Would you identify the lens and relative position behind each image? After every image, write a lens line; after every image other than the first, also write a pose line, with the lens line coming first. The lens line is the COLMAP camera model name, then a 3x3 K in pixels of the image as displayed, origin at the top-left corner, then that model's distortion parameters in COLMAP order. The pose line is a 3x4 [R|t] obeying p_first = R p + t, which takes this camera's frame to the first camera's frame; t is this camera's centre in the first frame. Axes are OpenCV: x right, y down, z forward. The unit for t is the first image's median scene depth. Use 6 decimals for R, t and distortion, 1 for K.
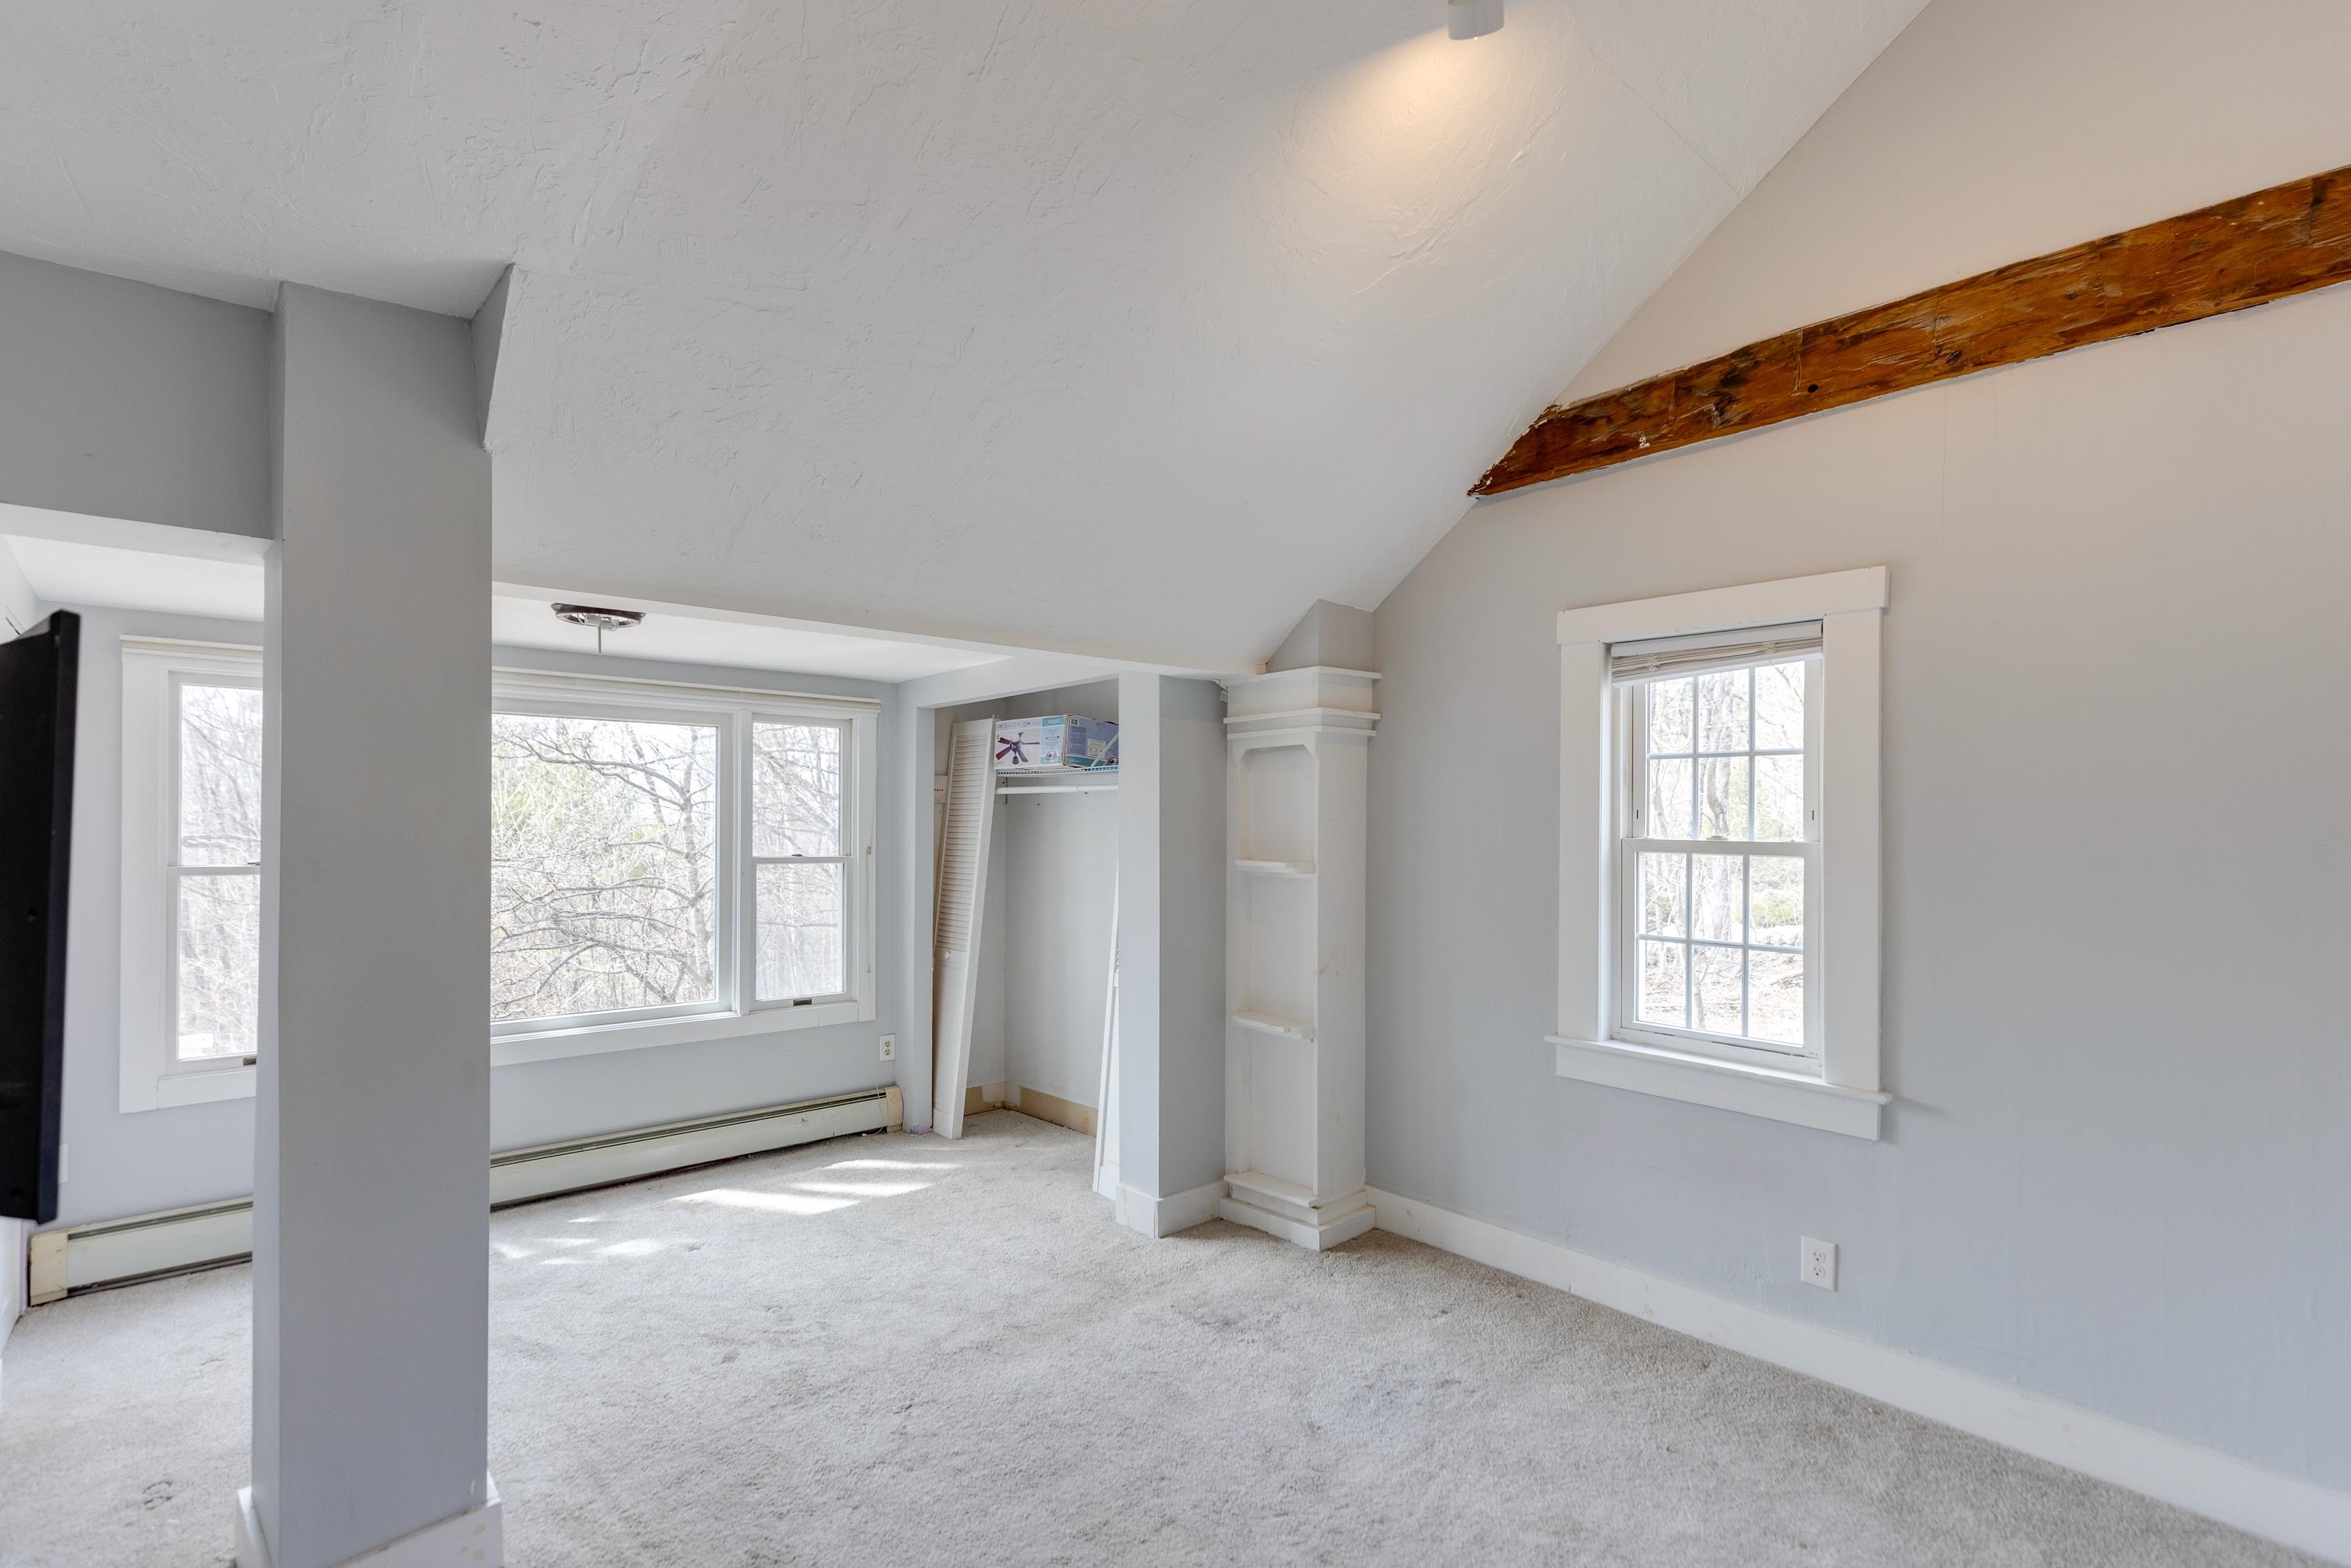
lens RADIAL K [[1093.0, 0, 1213.1], [0, 1093.0, 845.0], [0, 0, 1]] dist [0.001094, 0.000682]
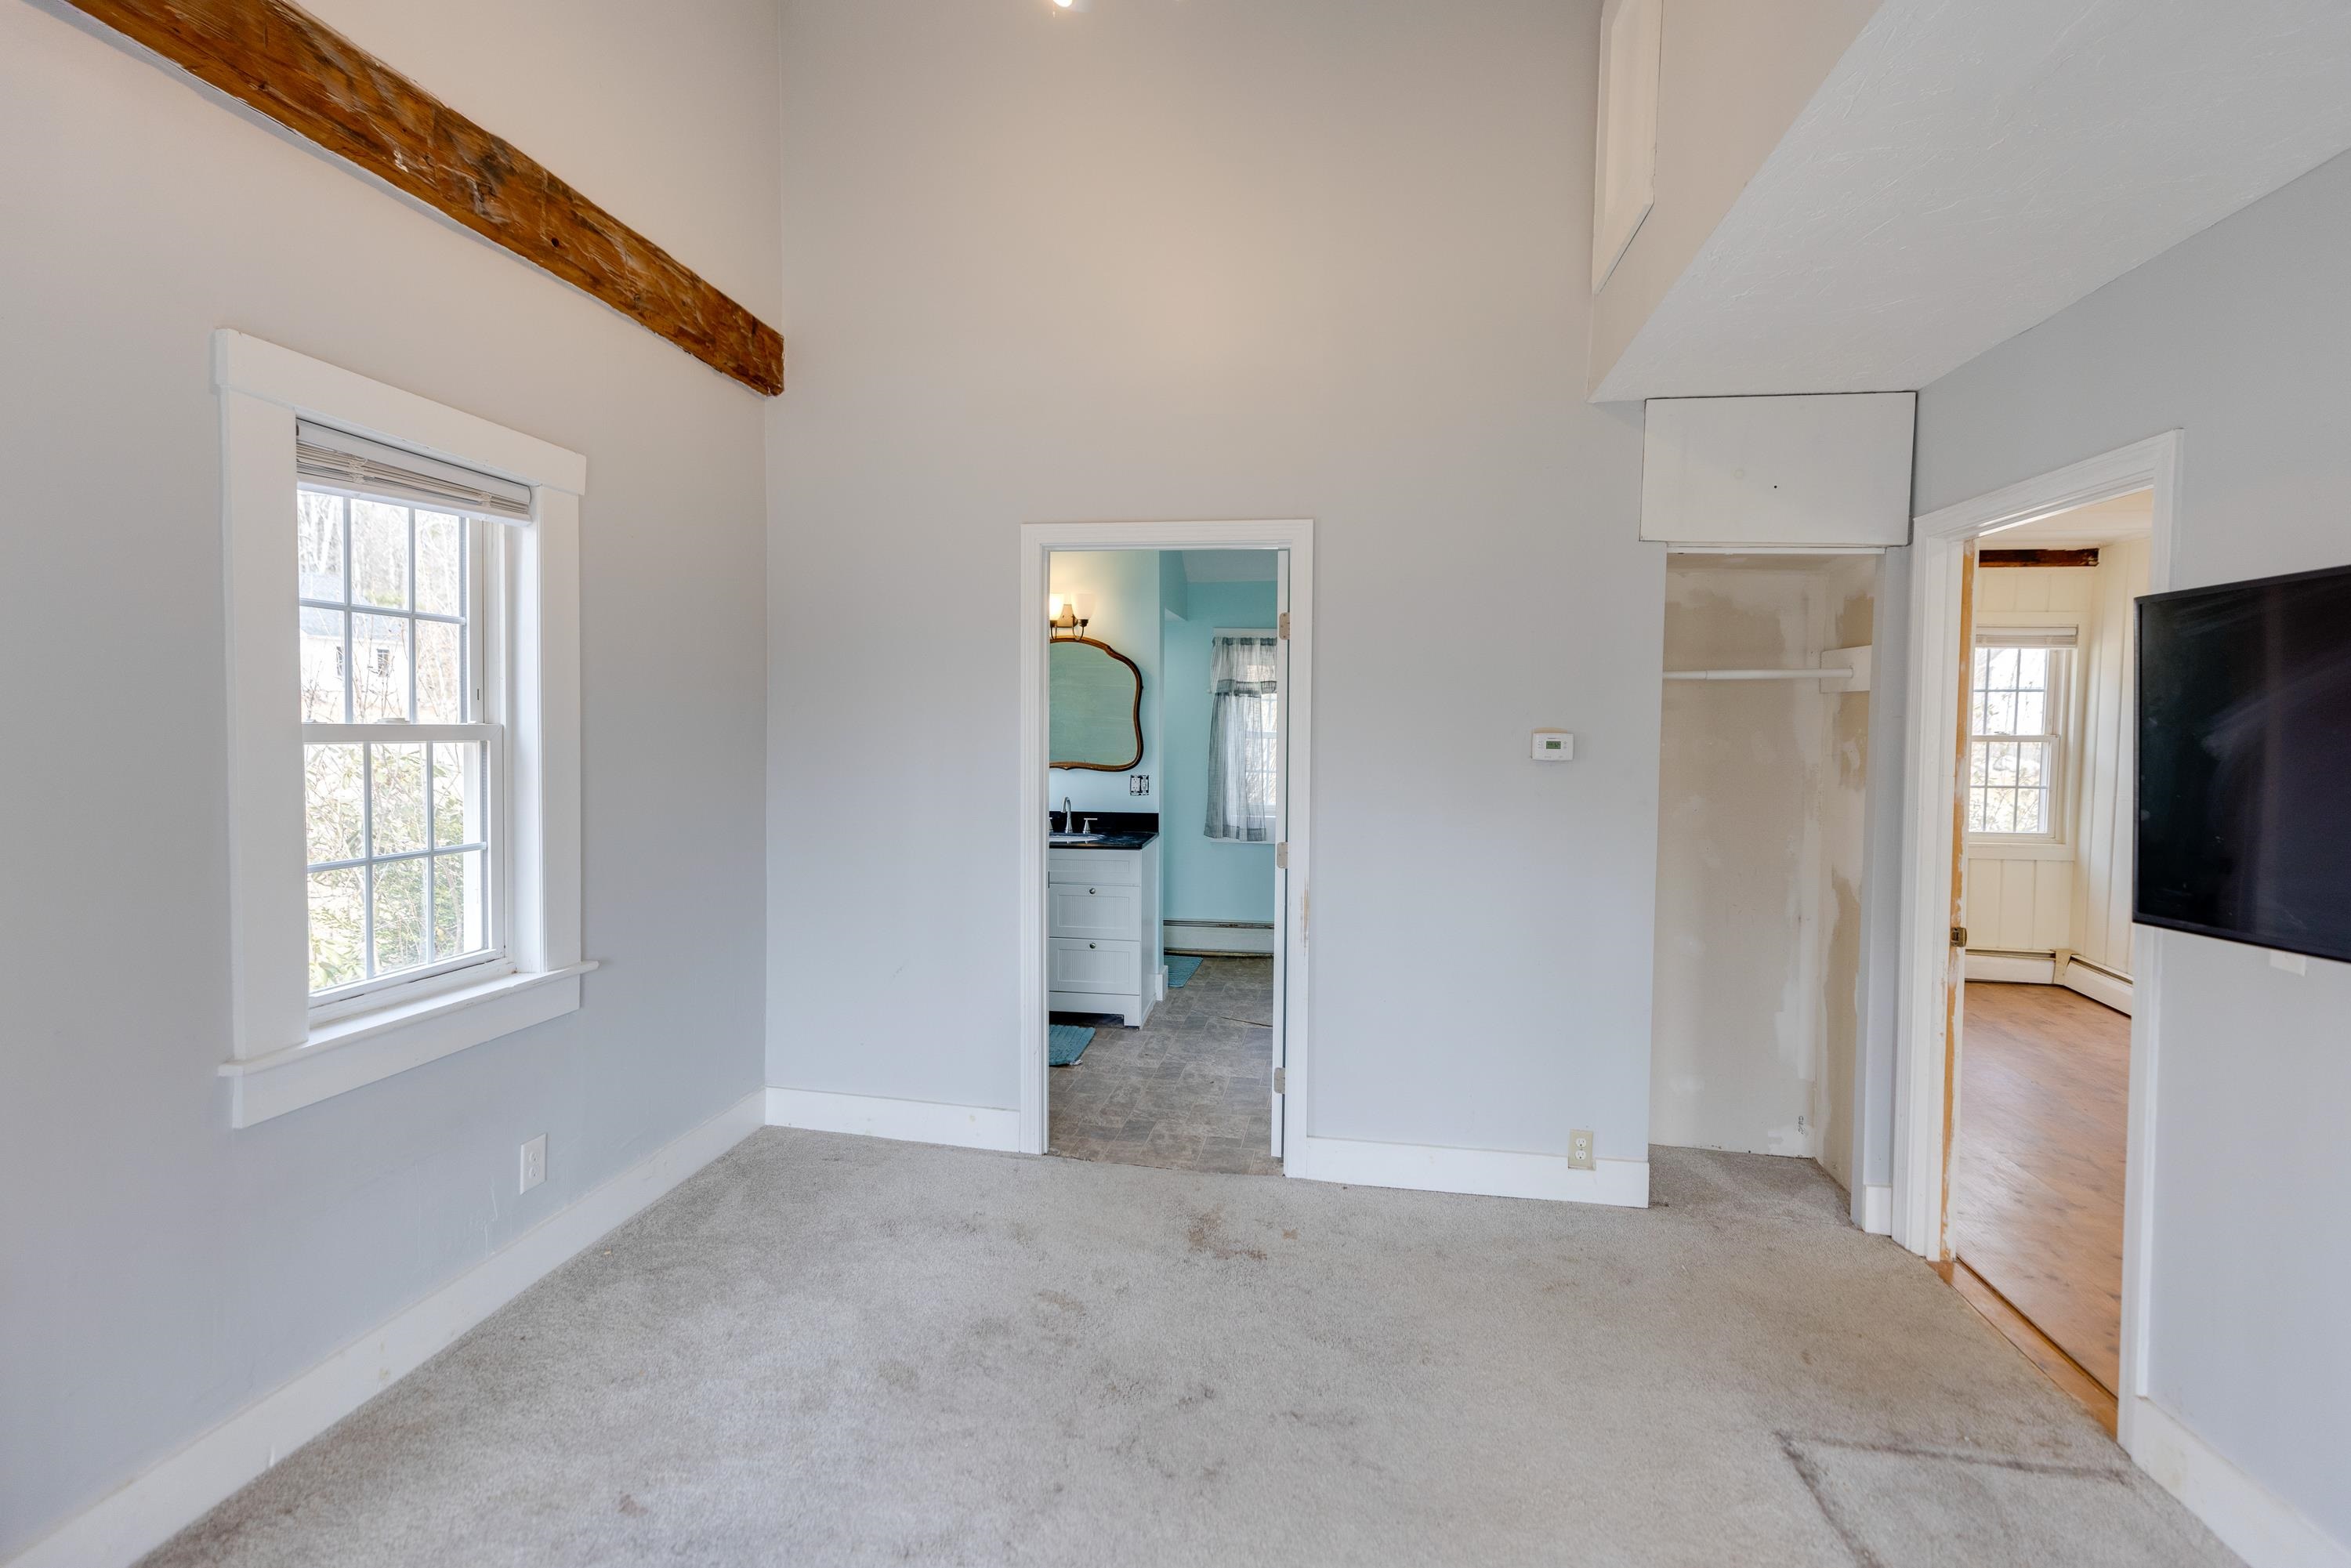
lens RADIAL K [[1093.0, 0, 1182.3], [0, 1093.0, 769.4], [0, 0, 1]] dist [0.001094, 0.000682]
pose [[-0.620944, -0.051484, 0.782162, -0.523457], [-0.005682, 0.998110, 0.061187, -0.024261], [-0.783834, 0.033550, -0.620063, 1.122609]]
